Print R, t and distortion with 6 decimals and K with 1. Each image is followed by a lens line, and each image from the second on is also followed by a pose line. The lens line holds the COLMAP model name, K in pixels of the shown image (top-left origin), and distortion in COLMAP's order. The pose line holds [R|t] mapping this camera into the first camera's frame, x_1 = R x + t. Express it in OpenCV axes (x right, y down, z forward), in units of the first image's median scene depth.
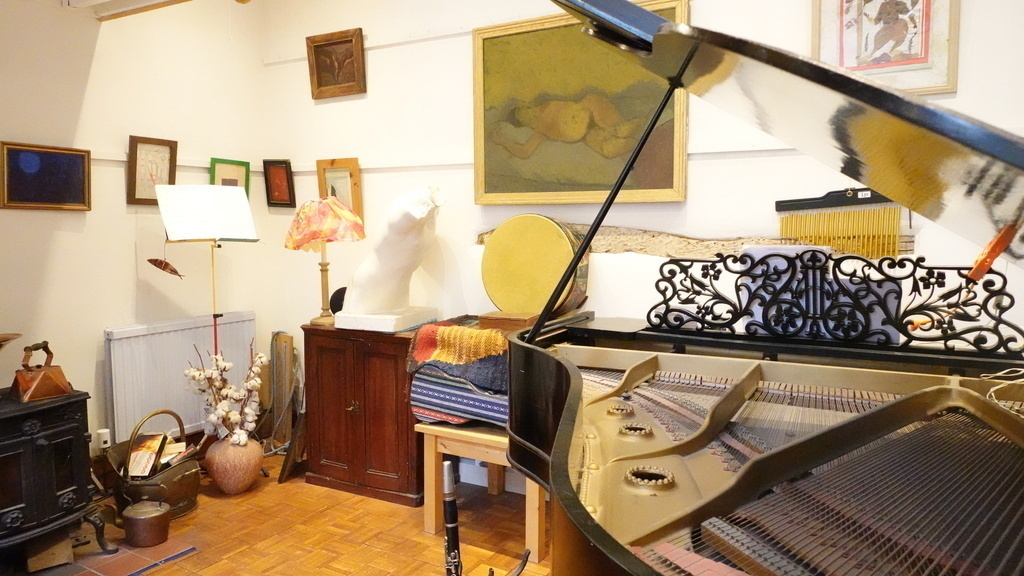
lens RADIAL K [[698.0, 0, 512.1], [0, 698.0, 287.8], [0, 0, 1]] dist [-0.012887, 0.006076]
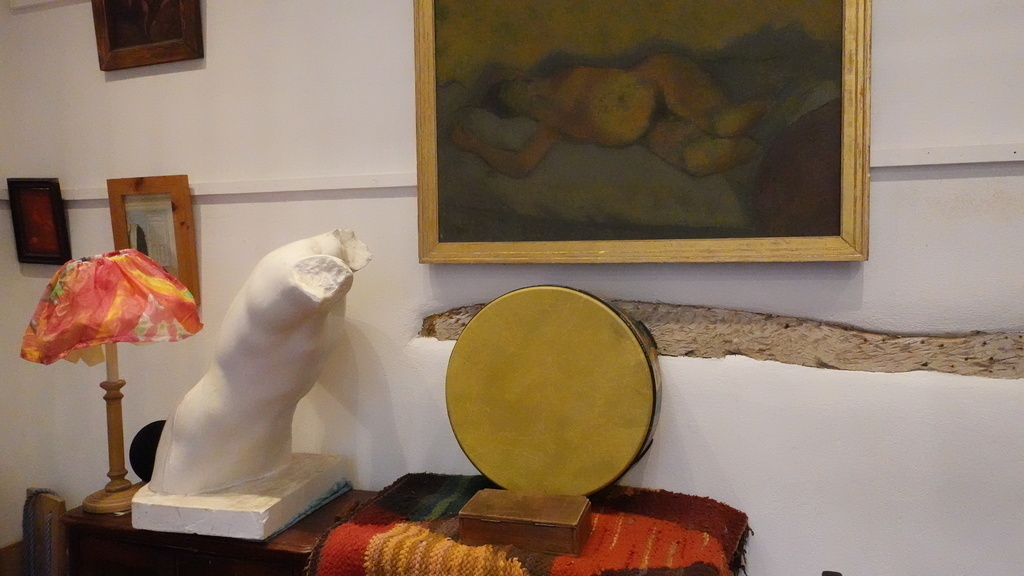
lens RADIAL K [[698.0, 0, 512.9], [0, 698.0, 285.9], [0, 0, 1]] dist [-0.012887, 0.006076]
pose [[0.981506, -0.017358, 0.190642, -0.086739], [0.026759, 0.998544, -0.046847, -0.076640], [-0.189552, 0.051082, 0.980541, 0.476243]]
